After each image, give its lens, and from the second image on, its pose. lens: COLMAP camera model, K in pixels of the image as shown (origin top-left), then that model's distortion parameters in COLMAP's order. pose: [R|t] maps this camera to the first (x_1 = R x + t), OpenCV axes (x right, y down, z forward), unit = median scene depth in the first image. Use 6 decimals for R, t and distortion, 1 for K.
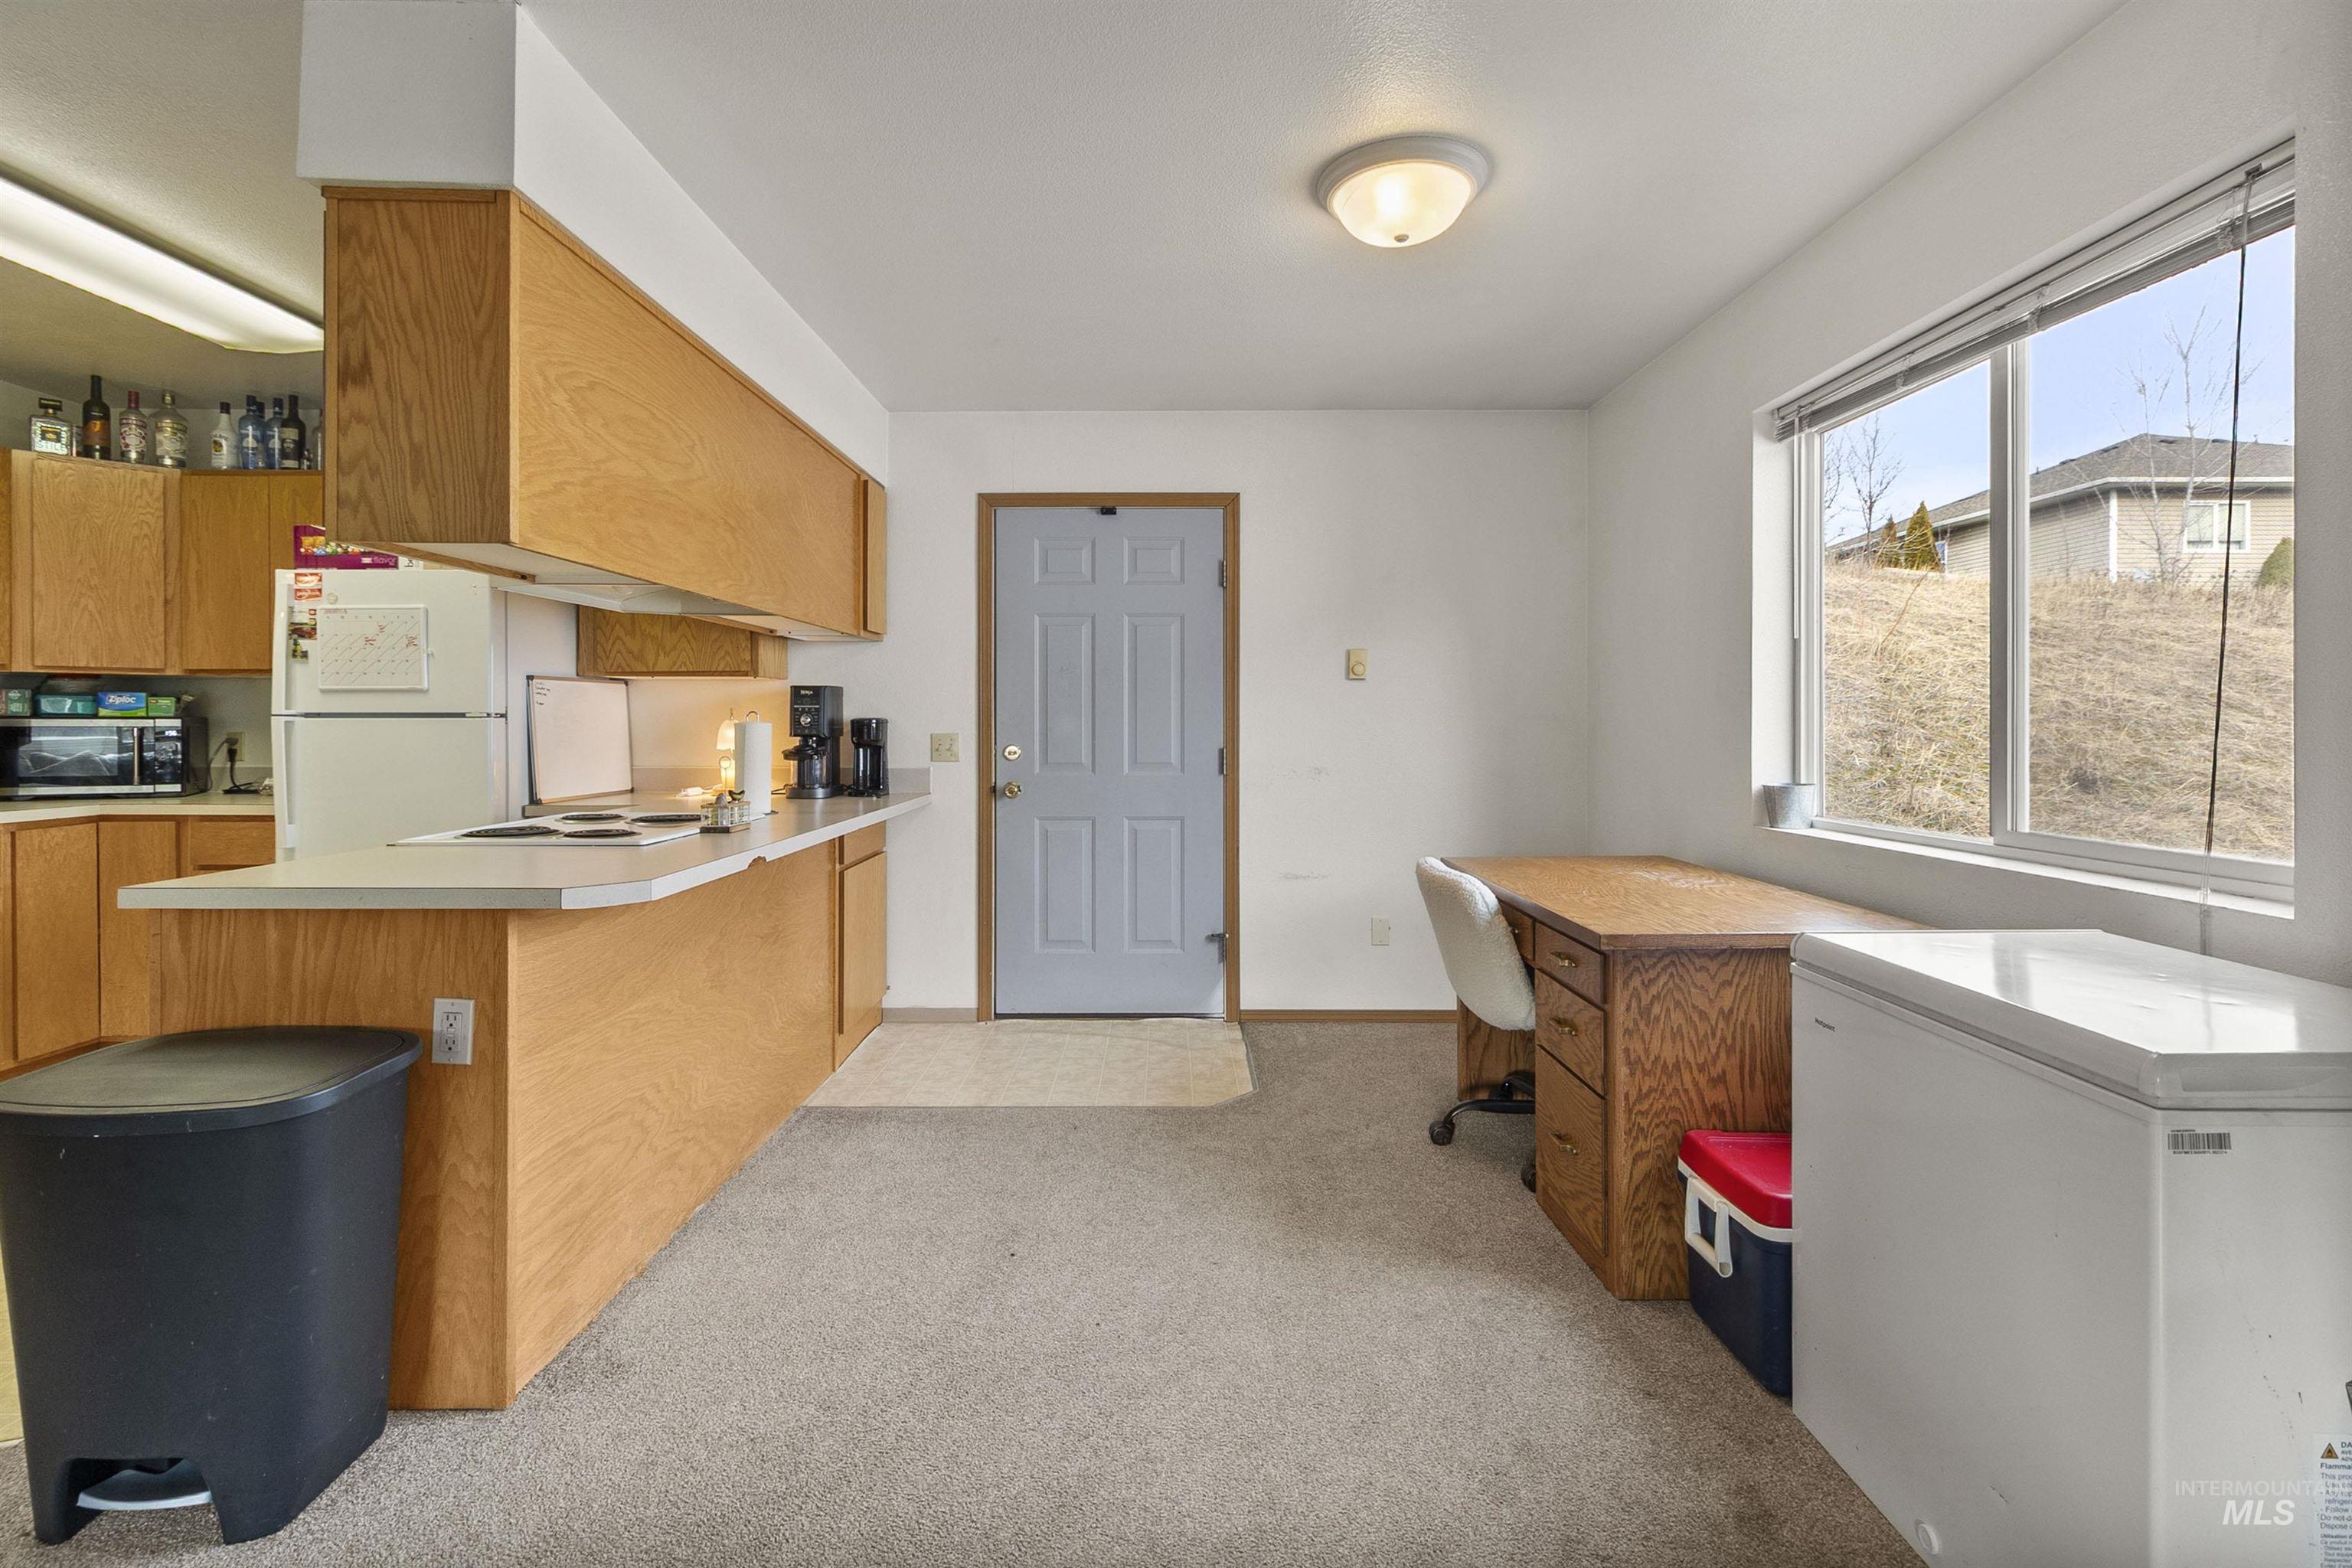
lens RADIAL K [[1084.6, 0, 1165.3], [0, 1084.6, 726.4], [0, 0, 1]] dist [0.003177, -0.000063]
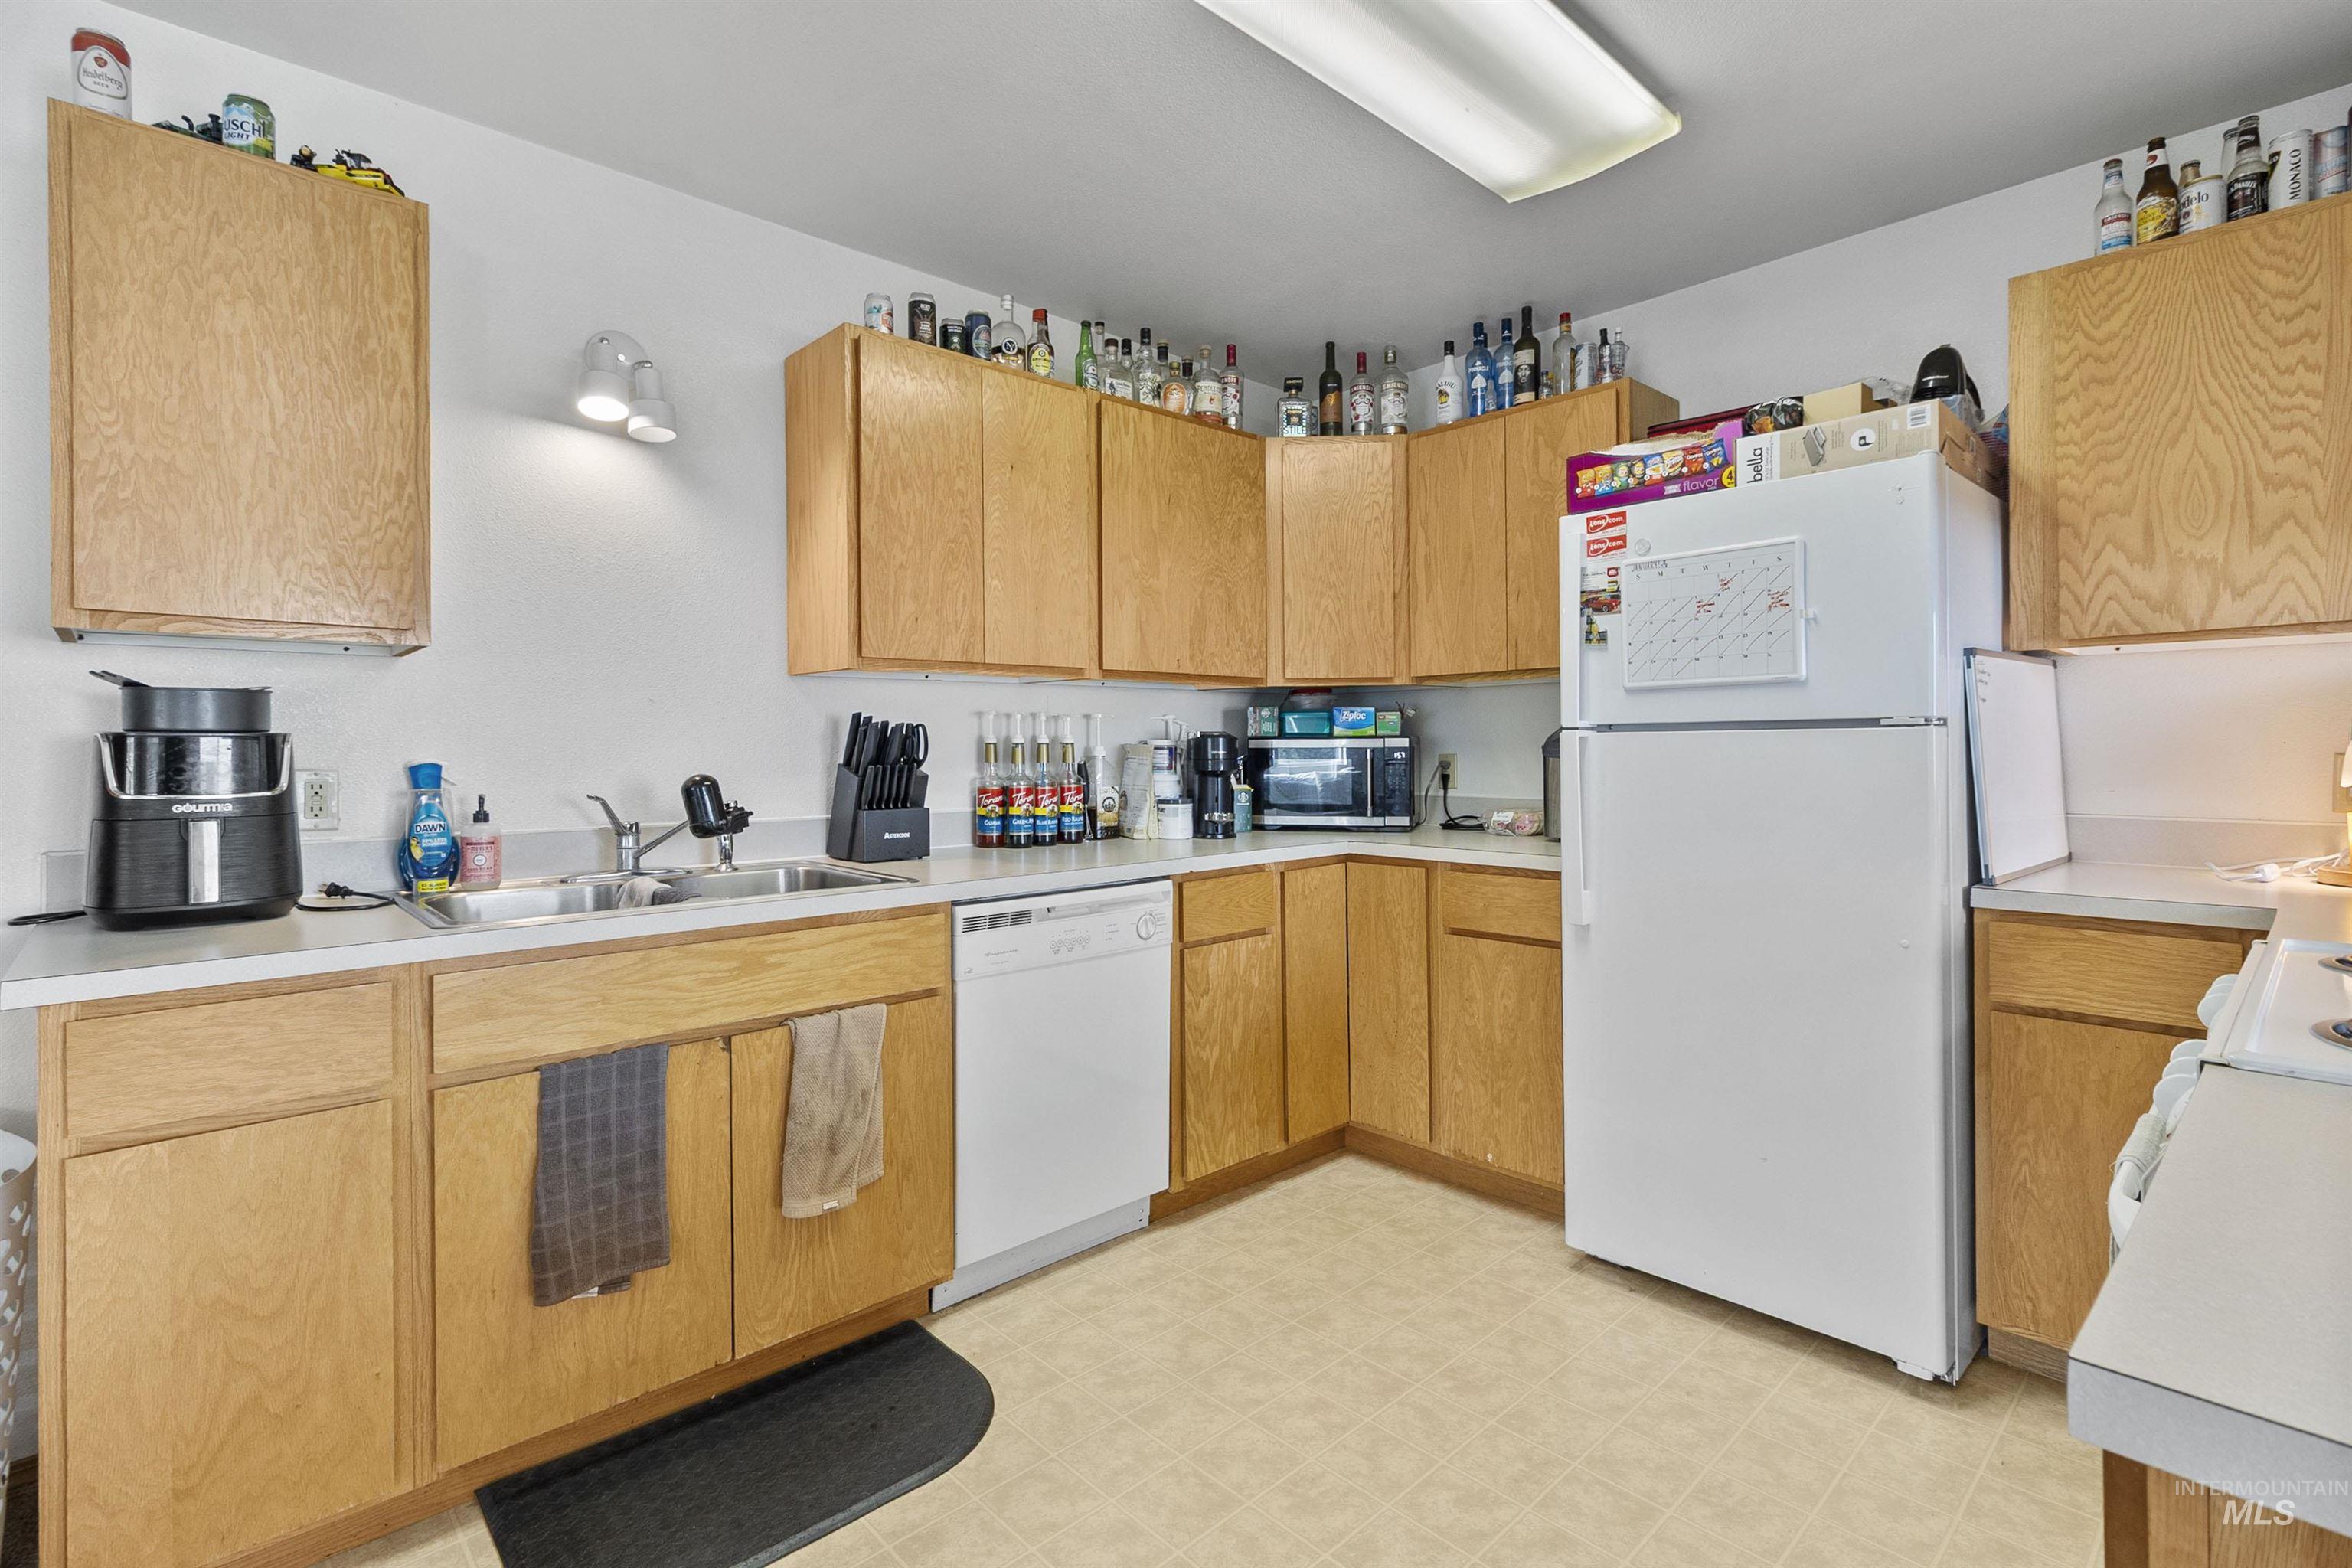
lens RADIAL K [[1084.6, 0, 1168.0], [0, 1084.6, 748.1], [0, 0, 1]] dist [0.003177, -0.000063]
pose [[0.676714, -0.005670, -0.736224, -0.454240], [0.006351, 0.999978, -0.001864, 0.001536], [0.736219, -0.003415, 0.676735, 0.332961]]
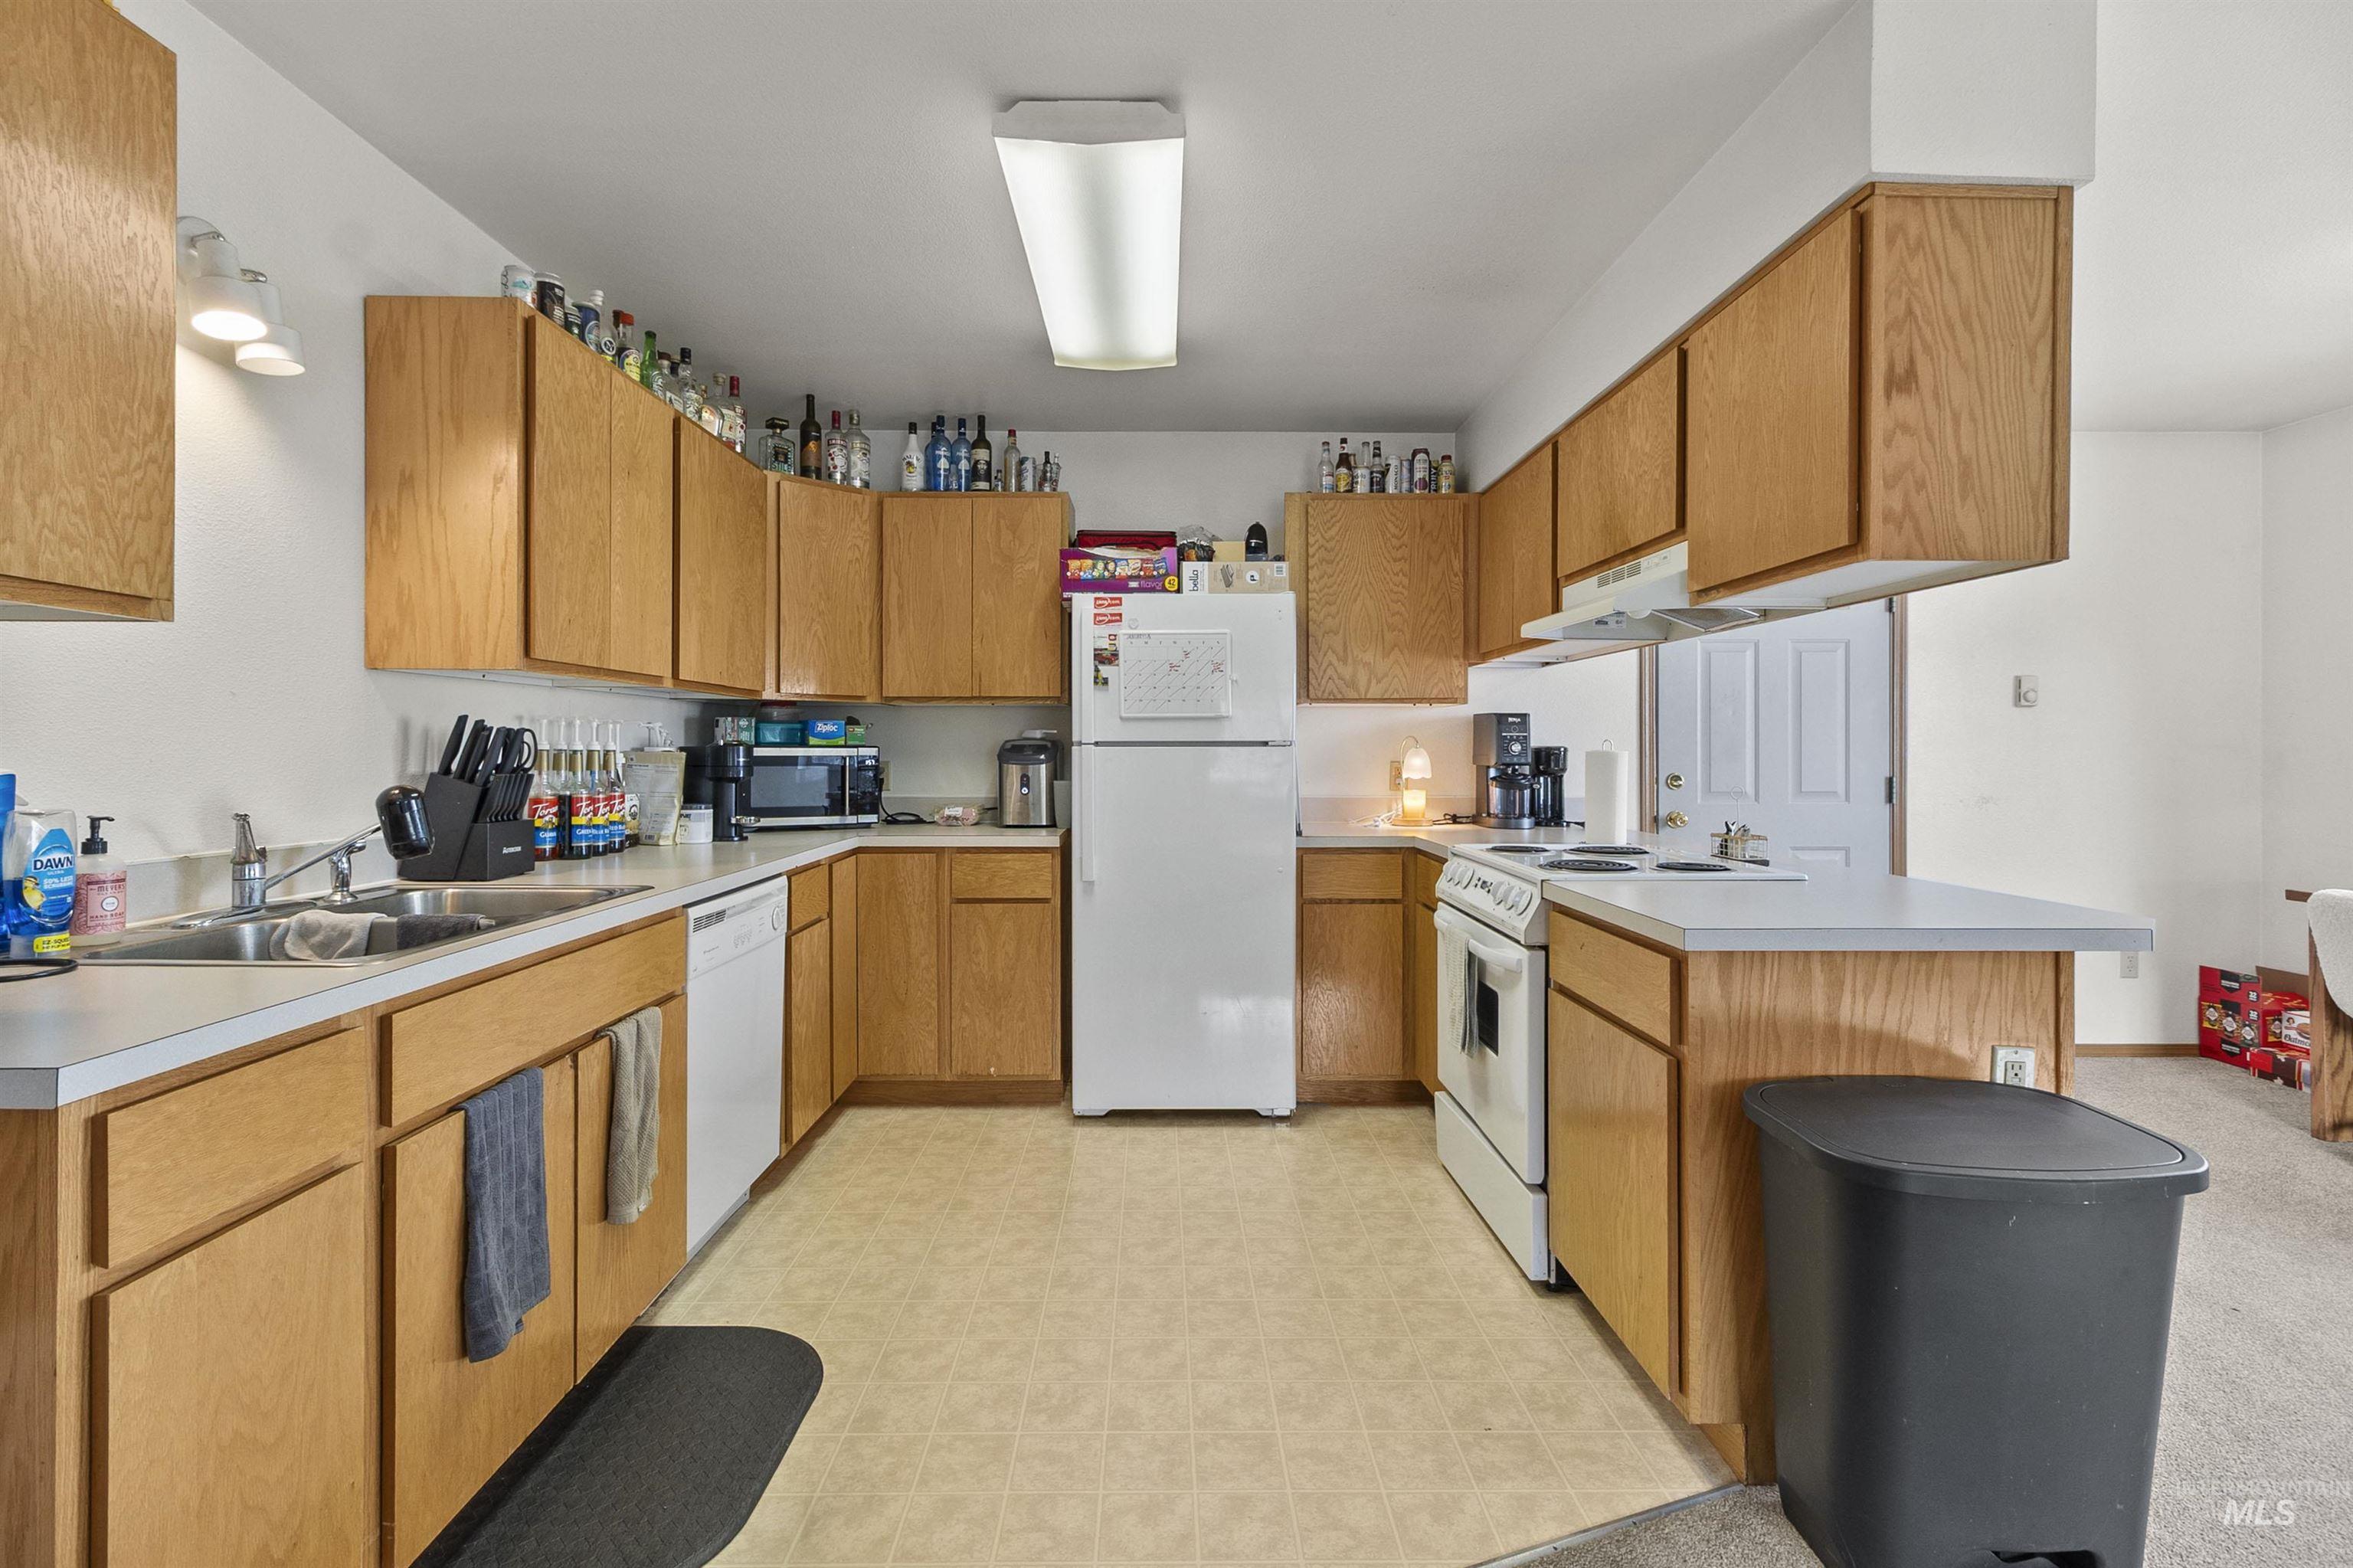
lens RADIAL K [[1085.1, 0, 1154.5], [0, 1085.1, 747.5], [0, 0, 1]] dist [0.003177, -0.000063]
pose [[1.000000, -0.000728, 0.000108, -0.703773], [0.000729, 0.999985, -0.005517, -0.001489], [-0.000104, 0.005517, 0.999985, 0.031264]]
